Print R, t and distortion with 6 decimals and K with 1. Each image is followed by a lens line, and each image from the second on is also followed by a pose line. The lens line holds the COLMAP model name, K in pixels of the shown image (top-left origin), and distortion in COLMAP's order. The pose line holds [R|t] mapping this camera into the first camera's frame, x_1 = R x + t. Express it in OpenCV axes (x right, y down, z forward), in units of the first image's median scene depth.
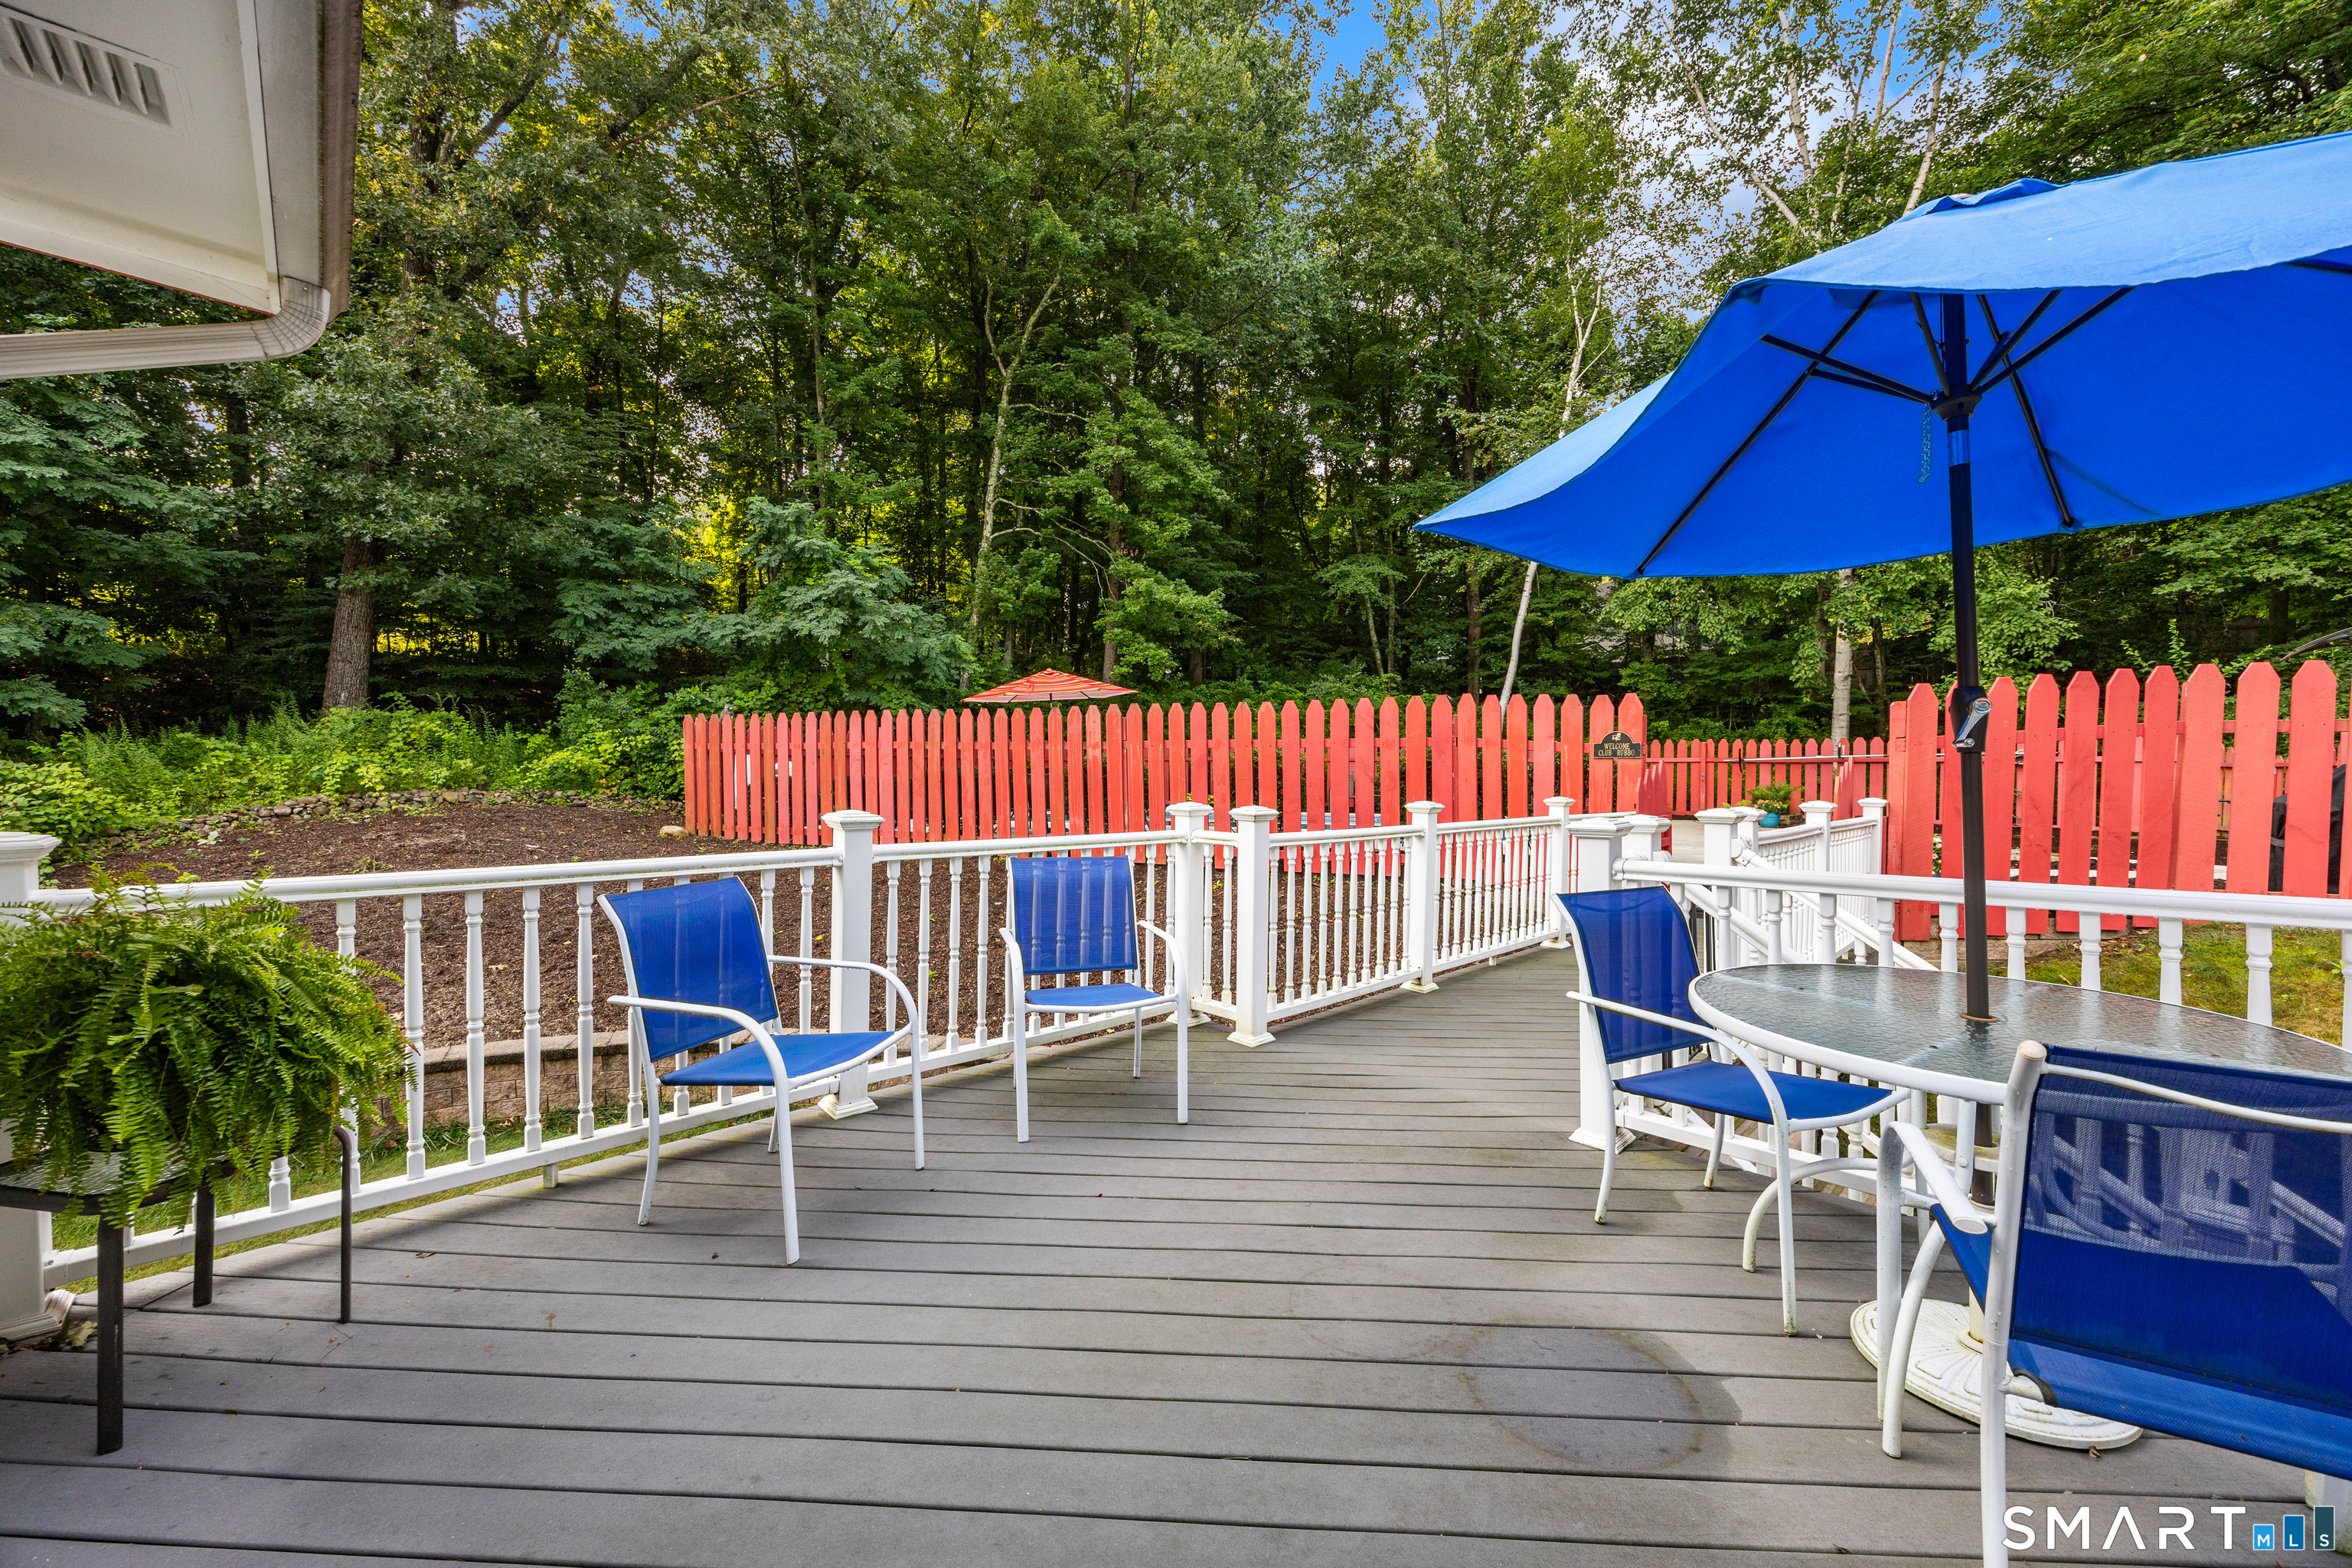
lens RADIAL K [[924.9, 0, 1176.2], [0, 924.9, 766.2], [0, 0, 1]] dist [-0.000412, 0.000364]
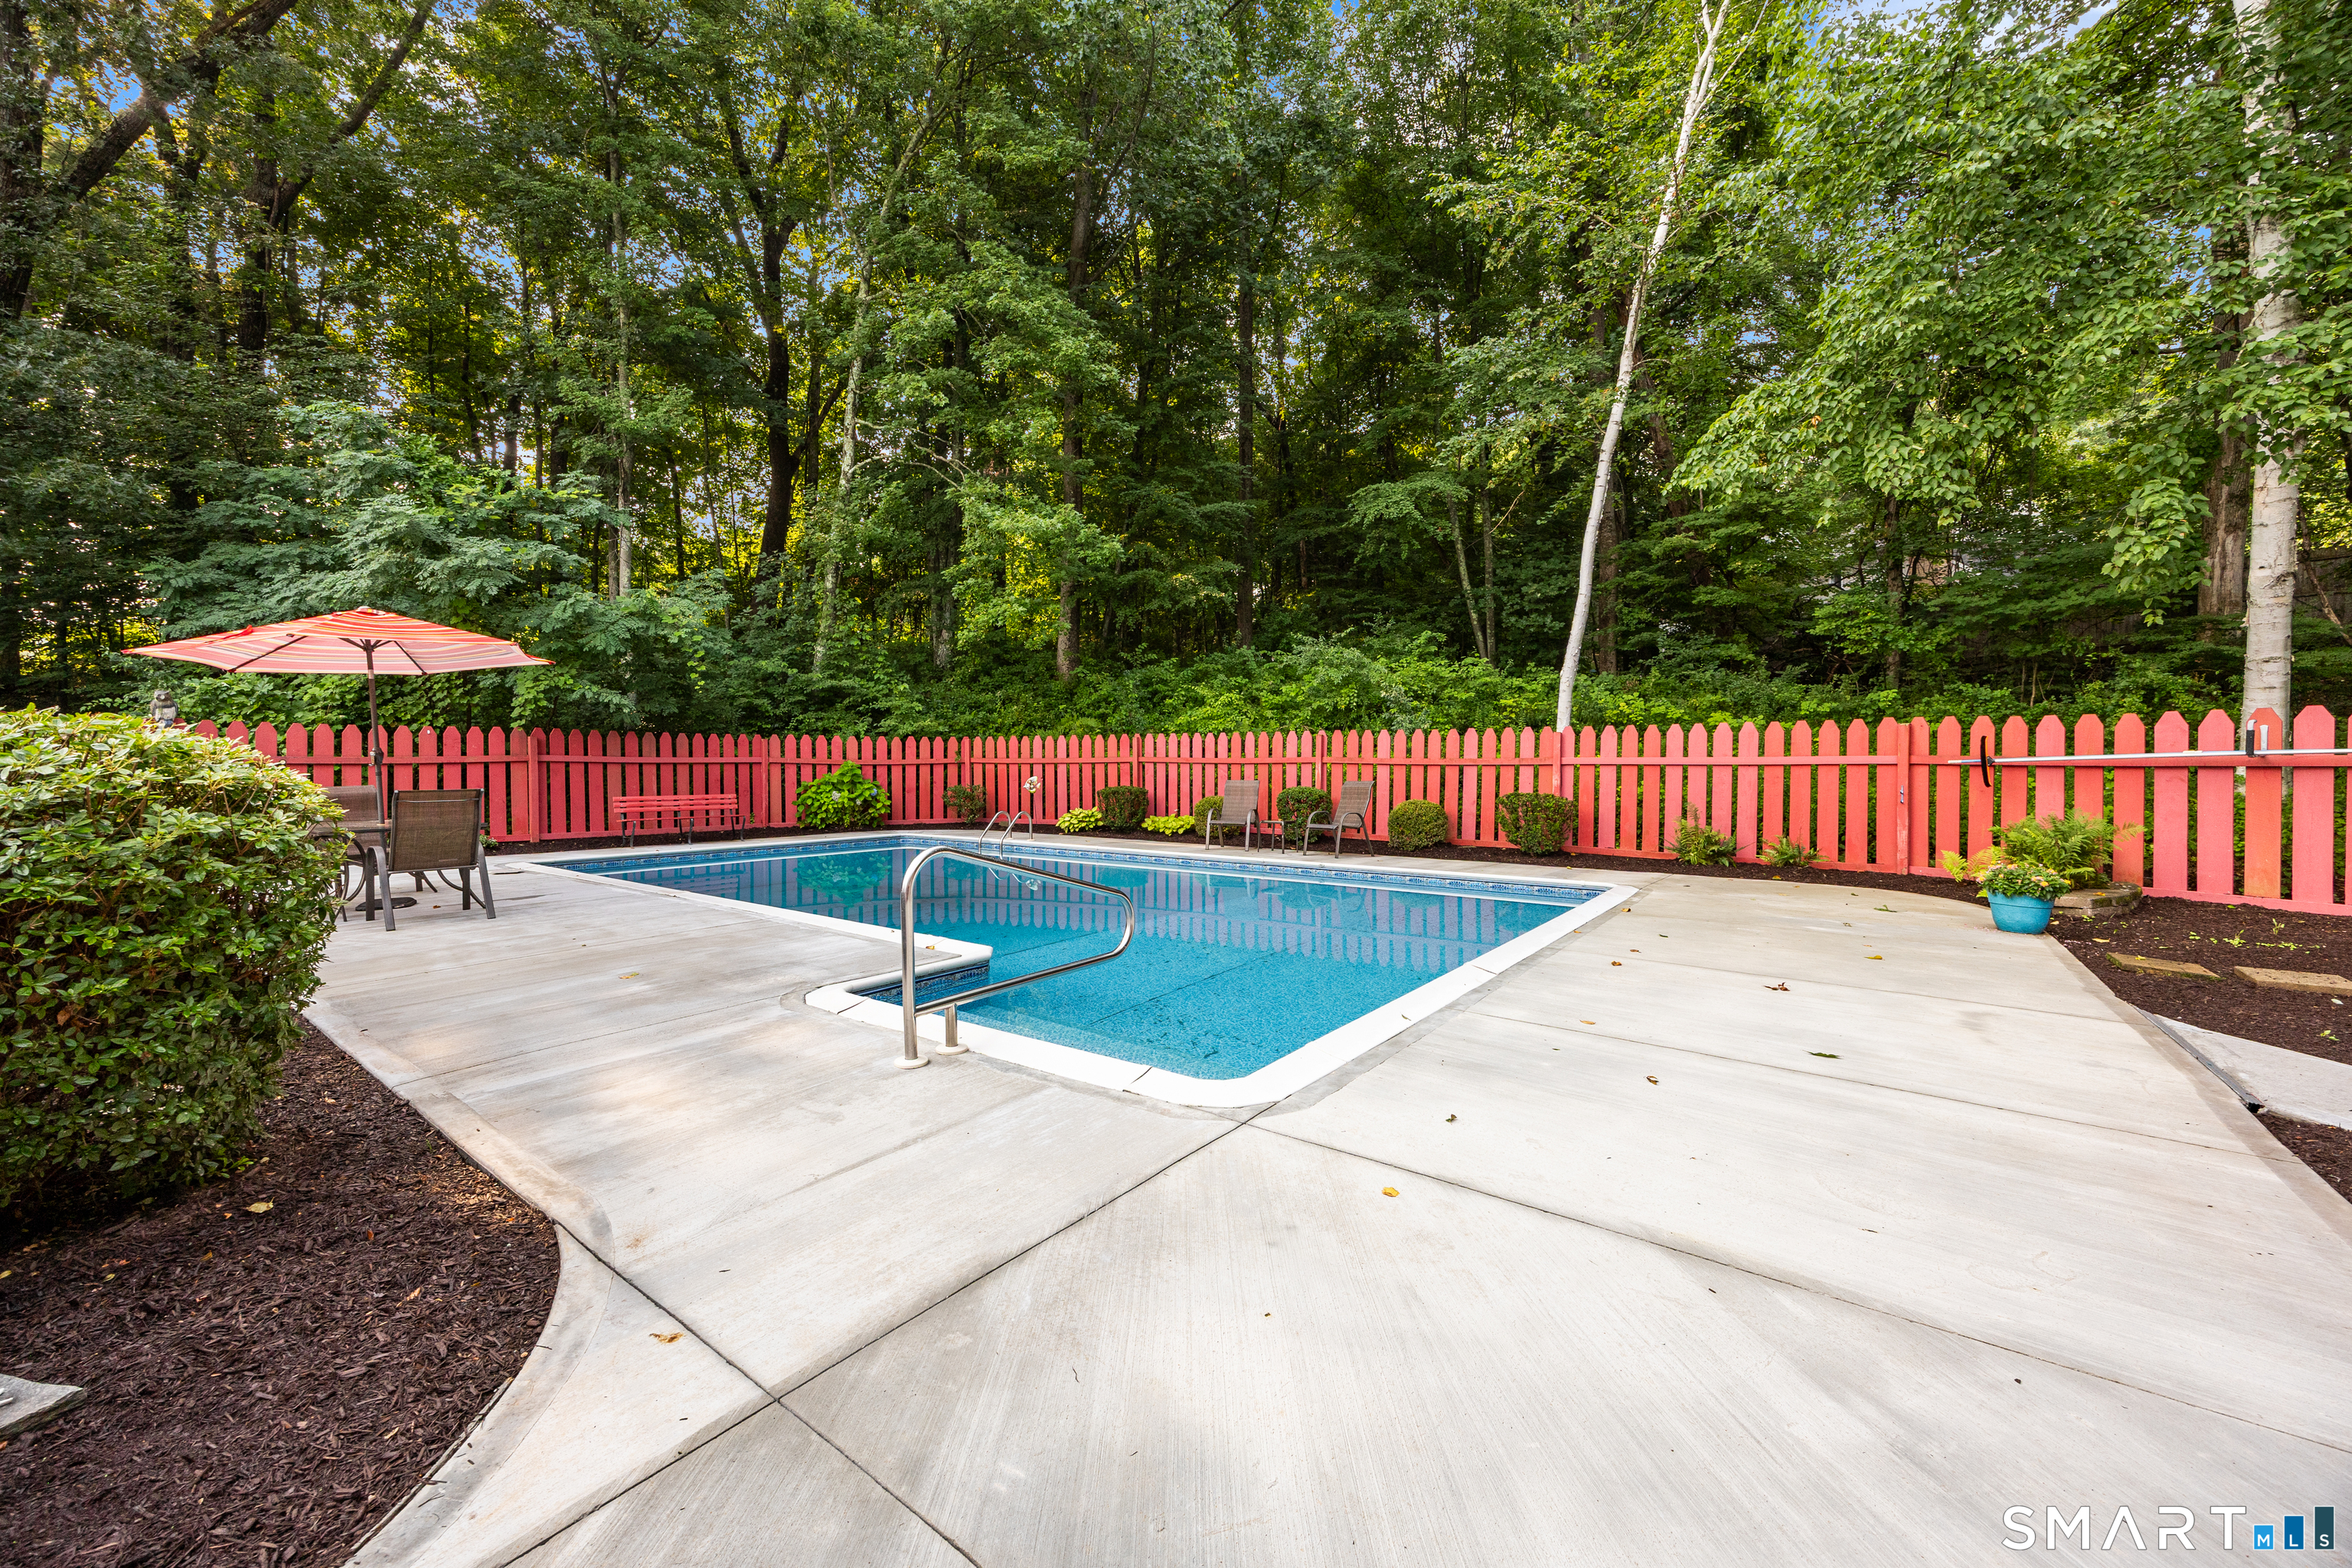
lens RADIAL K [[924.9, 0, 1176.2], [0, 924.9, 766.2], [0, 0, 1]] dist [-0.000412, 0.000364]
pose [[0.967791, -0.009117, -0.251589, 0.263987], [0.010794, 0.999928, 0.005284, -0.009016], [0.251522, -0.007829, 0.967820, 0.354595]]
